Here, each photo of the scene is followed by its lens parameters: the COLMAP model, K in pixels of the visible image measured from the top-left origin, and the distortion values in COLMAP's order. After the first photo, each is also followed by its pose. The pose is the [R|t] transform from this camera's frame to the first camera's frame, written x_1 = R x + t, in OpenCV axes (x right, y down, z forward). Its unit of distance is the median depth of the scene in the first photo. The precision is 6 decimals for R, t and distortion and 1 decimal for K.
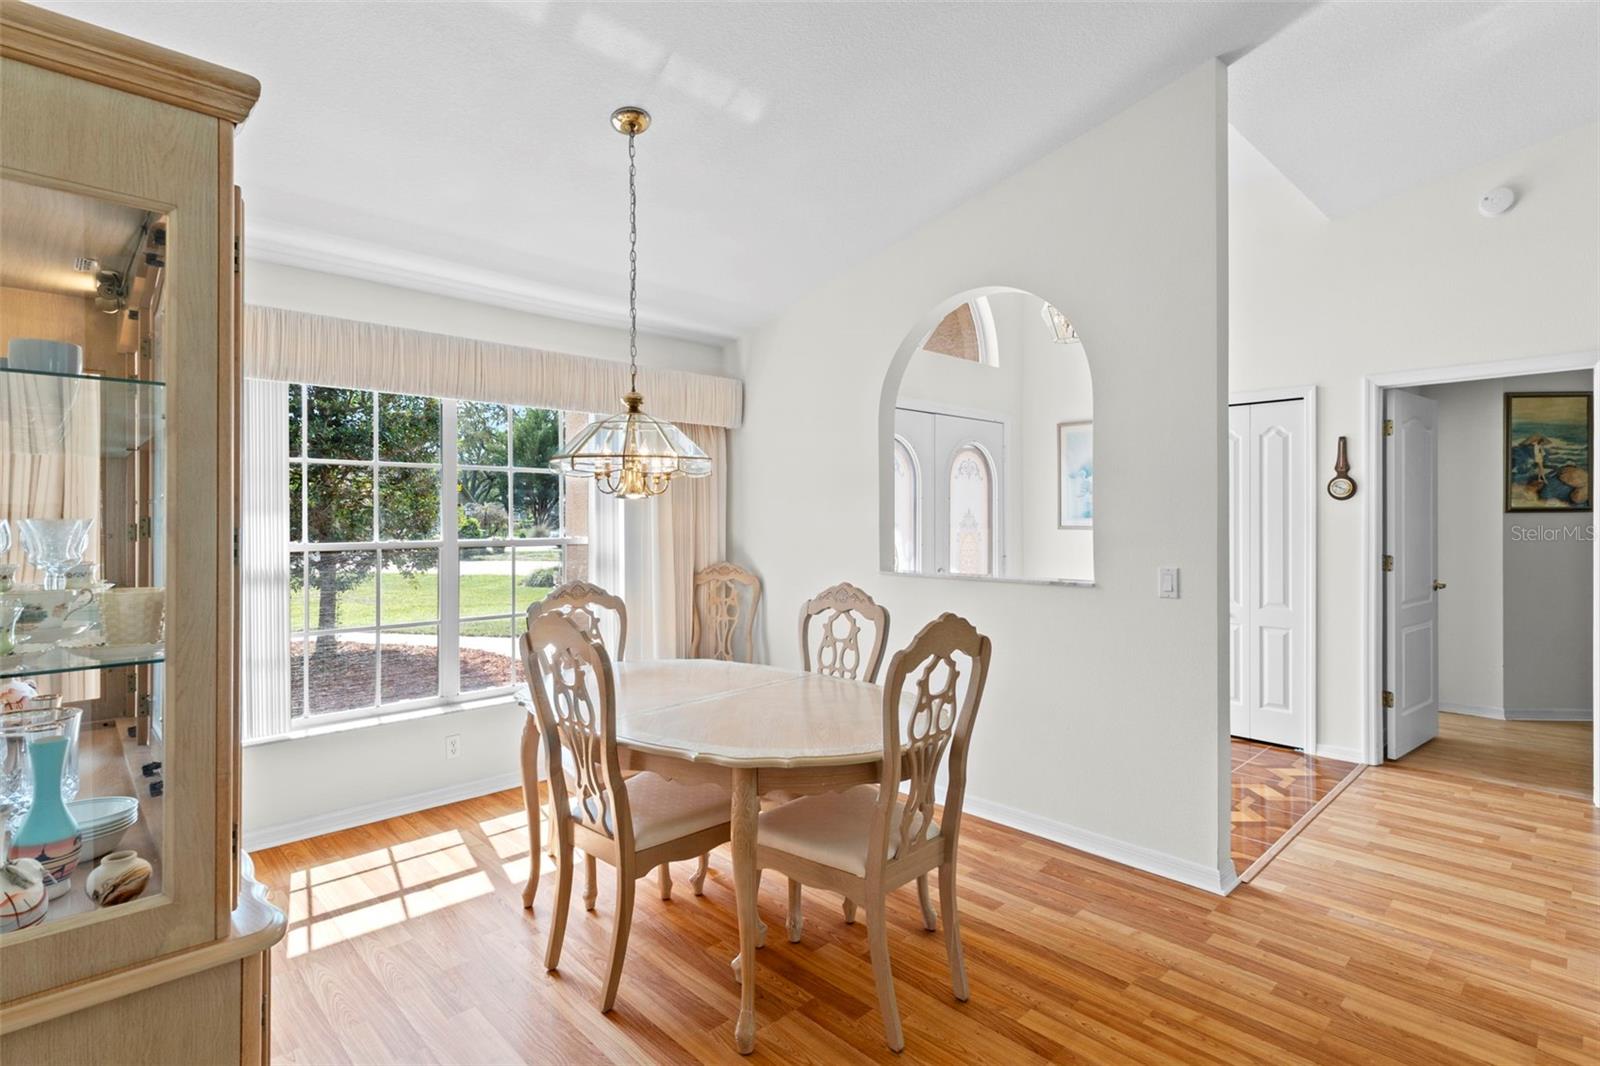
lens RADIAL K [[748.4, 0, 799.9], [0, 748.4, 524.0], [0, 0, 1]] dist [-0.000782, -0.000306]
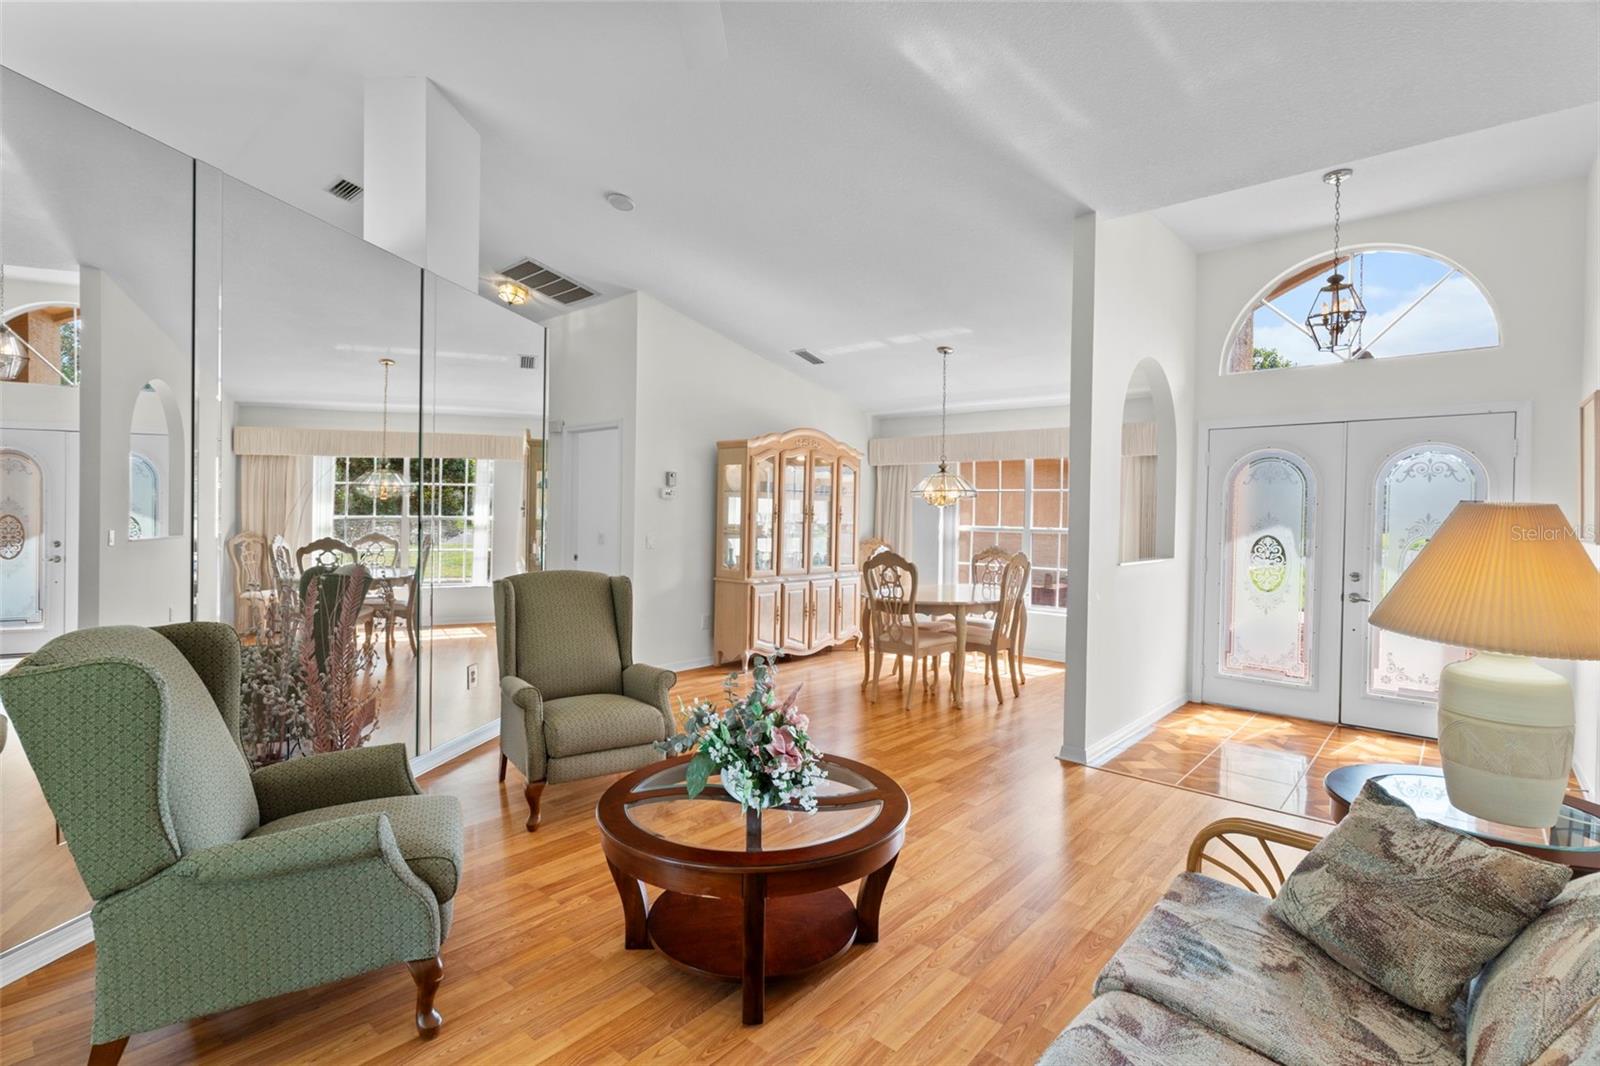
lens RADIAL K [[748.4, 0, 799.9], [0, 748.4, 524.0], [0, 0, 1]] dist [-0.000782, -0.000306]
pose [[0.107066, 0.016330, -0.994118, 2.109456], [-0.012759, 0.999805, 0.015049, -0.013967], [0.994170, 0.011073, 0.107253, 0.296752]]
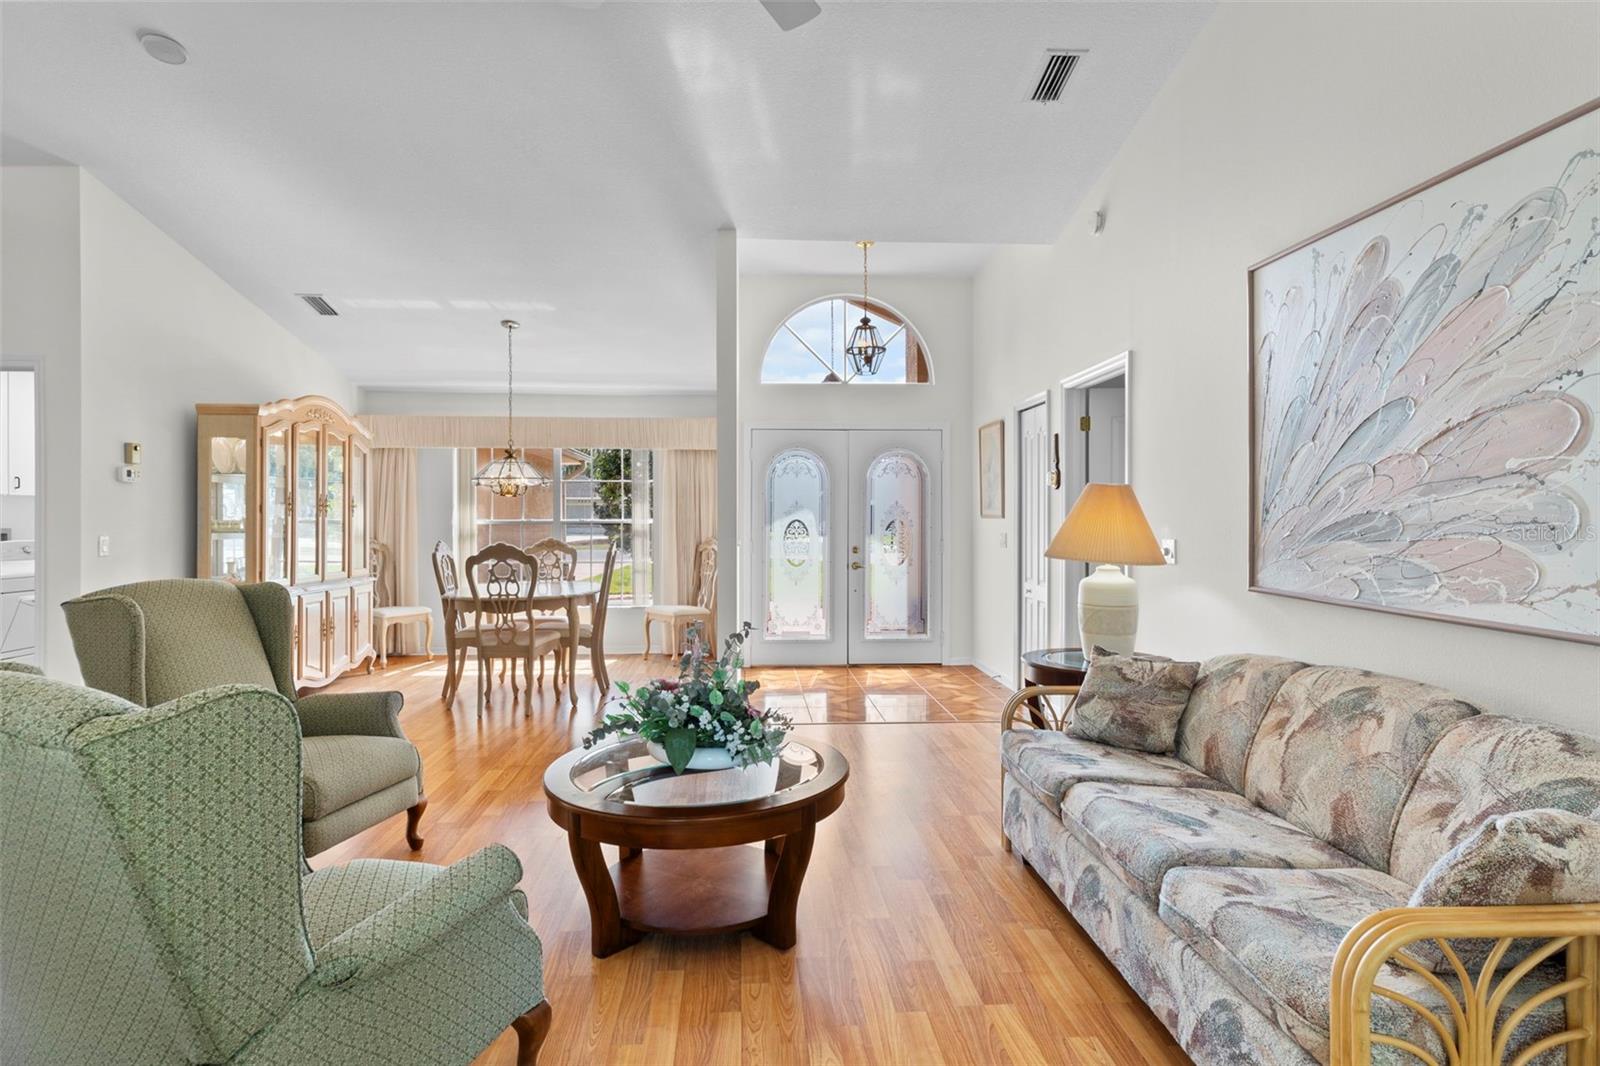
lens RADIAL K [[834.6, 0, 797.3], [0, 834.6, 518.2], [0, 0, 1]] dist [-0.002388, -0.000604]
pose [[0.776421, 0.001295, -0.630213, 1.958414], [0.000002, 0.999998, 0.002057, 0.021022], [0.630215, -0.001598, 0.776419, -0.352773]]
